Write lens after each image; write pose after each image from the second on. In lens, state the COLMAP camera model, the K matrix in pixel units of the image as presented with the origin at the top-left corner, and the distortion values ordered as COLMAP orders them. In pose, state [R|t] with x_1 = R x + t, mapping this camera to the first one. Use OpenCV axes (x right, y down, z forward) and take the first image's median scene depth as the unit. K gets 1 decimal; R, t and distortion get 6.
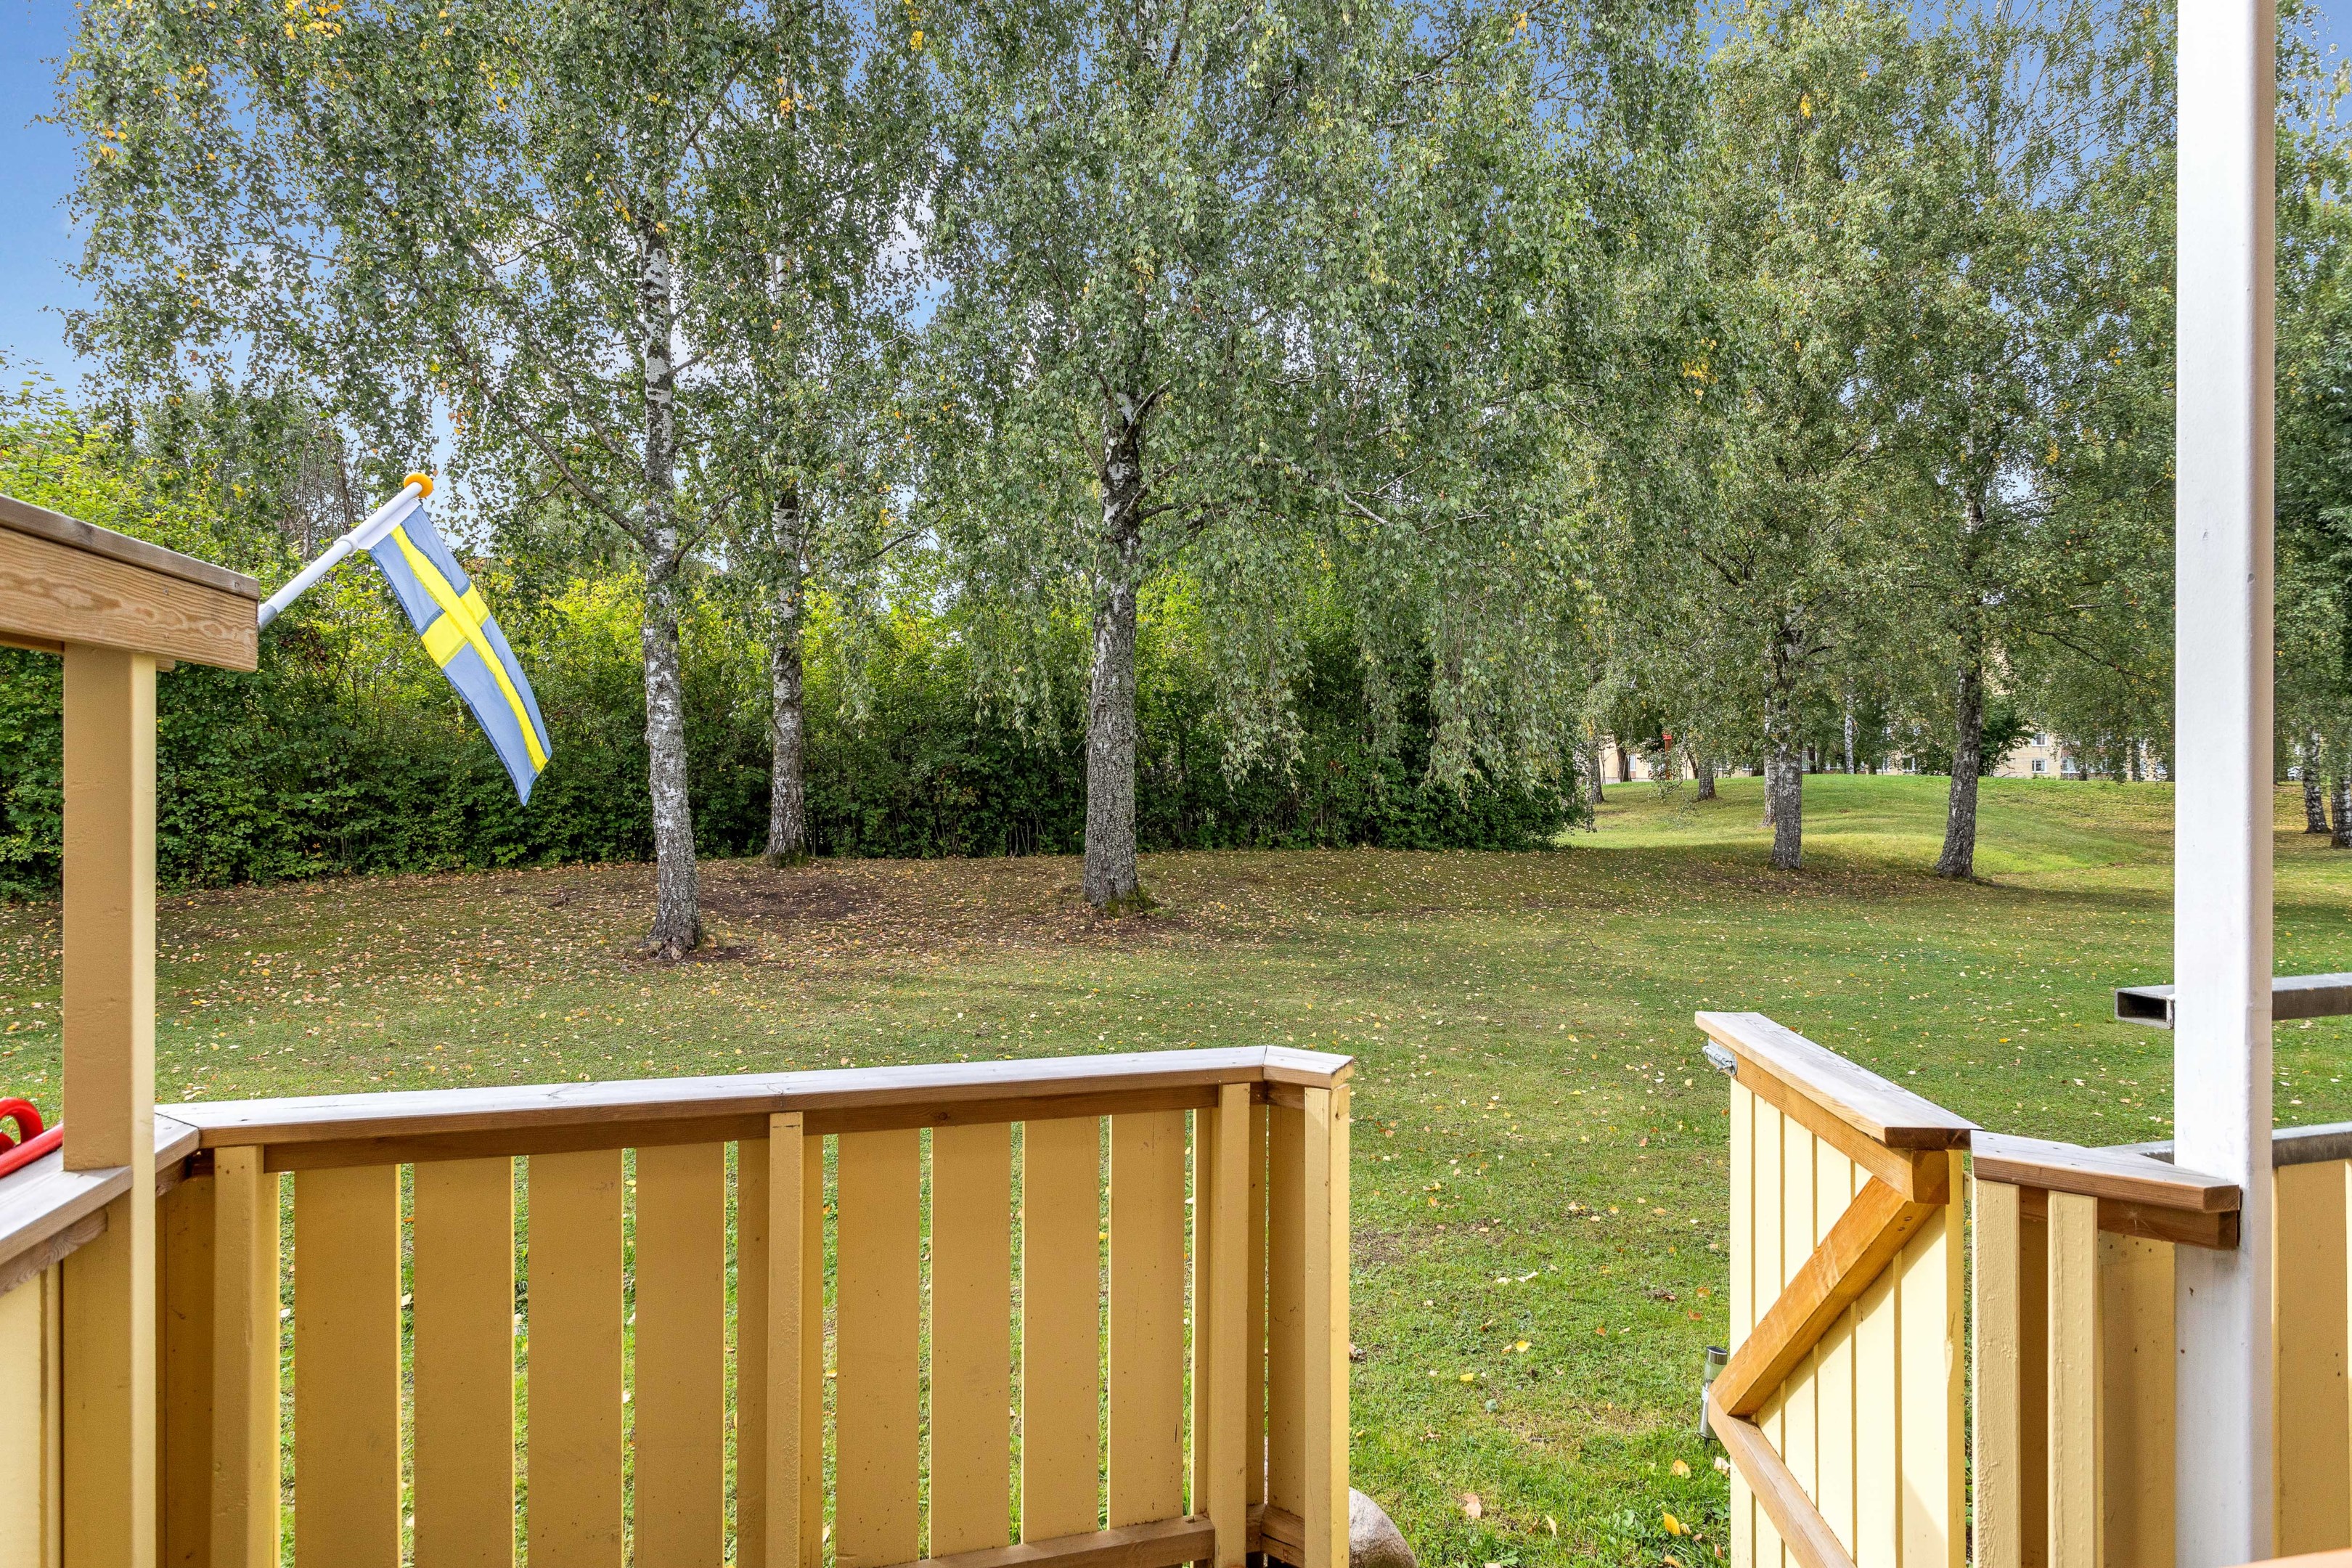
lens RADIAL K [[1232.4, 0, 1181.7], [0, 1232.4, 776.1], [0, 0, 1]] dist [-0.000624, 0.000011]
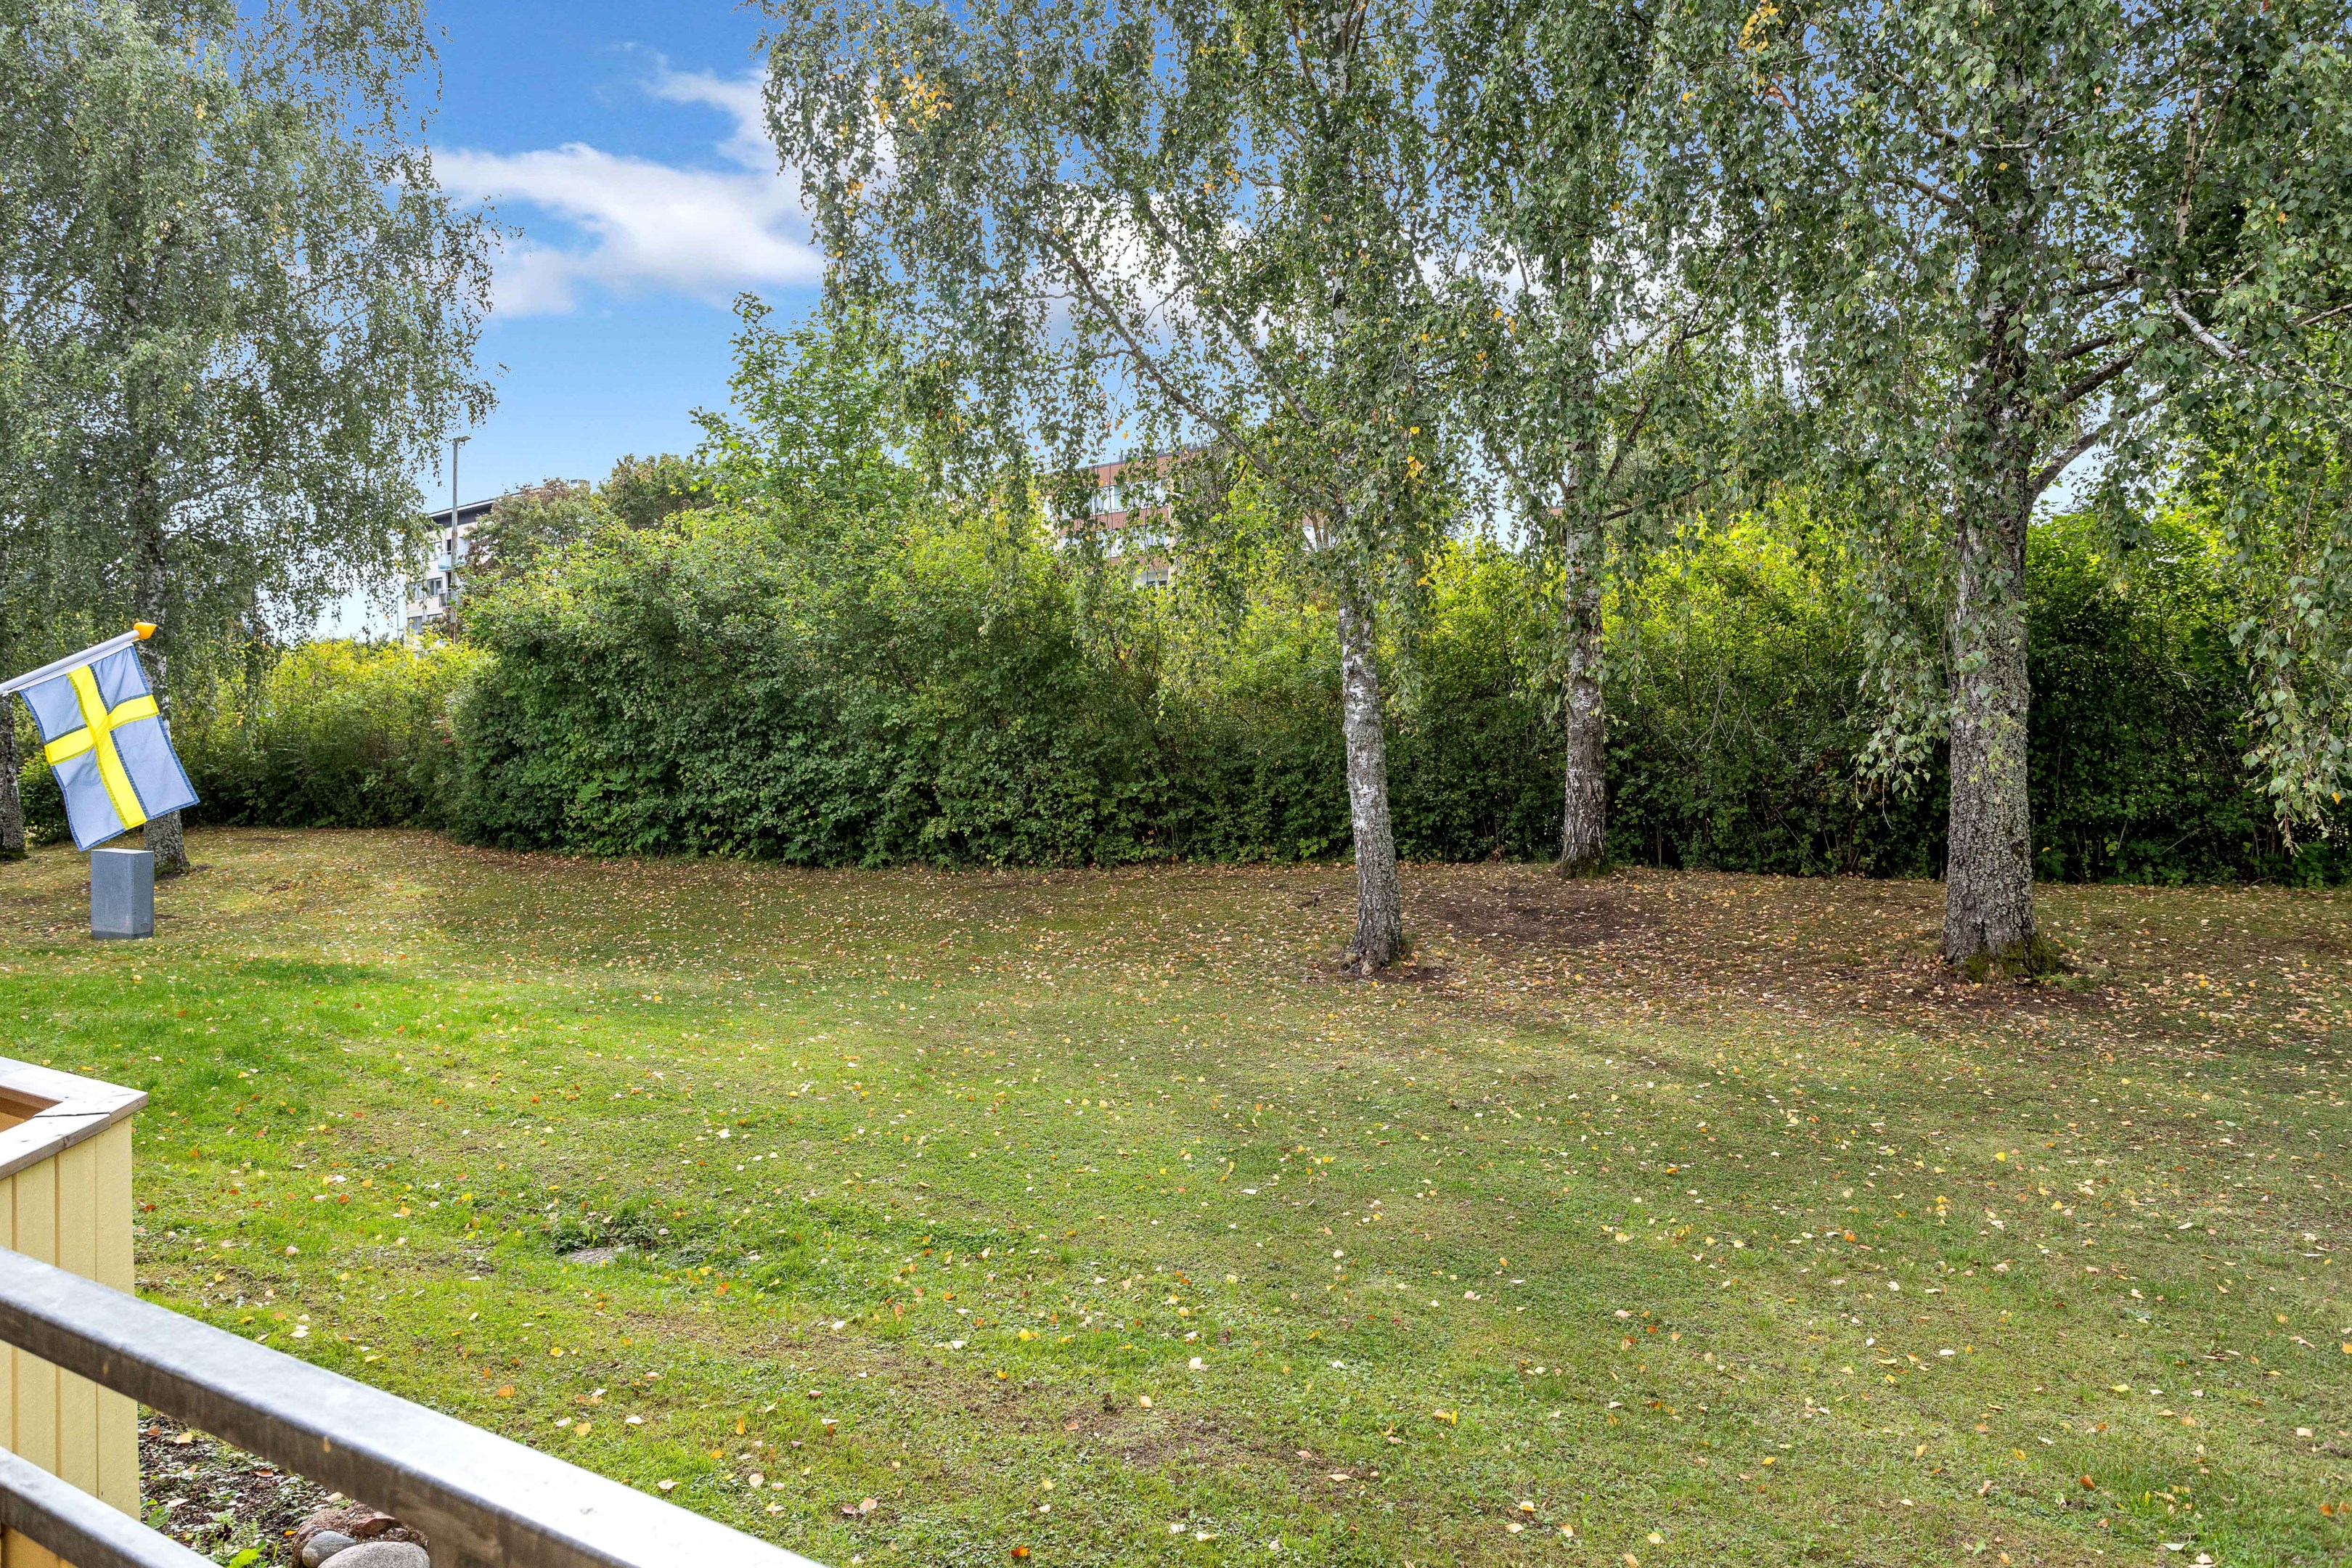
lens RADIAL K [[1545.8, 0, 1175.4], [0, 1545.8, 779.4], [0, 0, 1]] dist [-0.002578, 0.003031]
pose [[0.677162, 0.010456, -0.735759, 0.280982], [0.006460, 0.999776, 0.020153, -0.015493], [0.735805, -0.018399, 0.676943, 0.118155]]
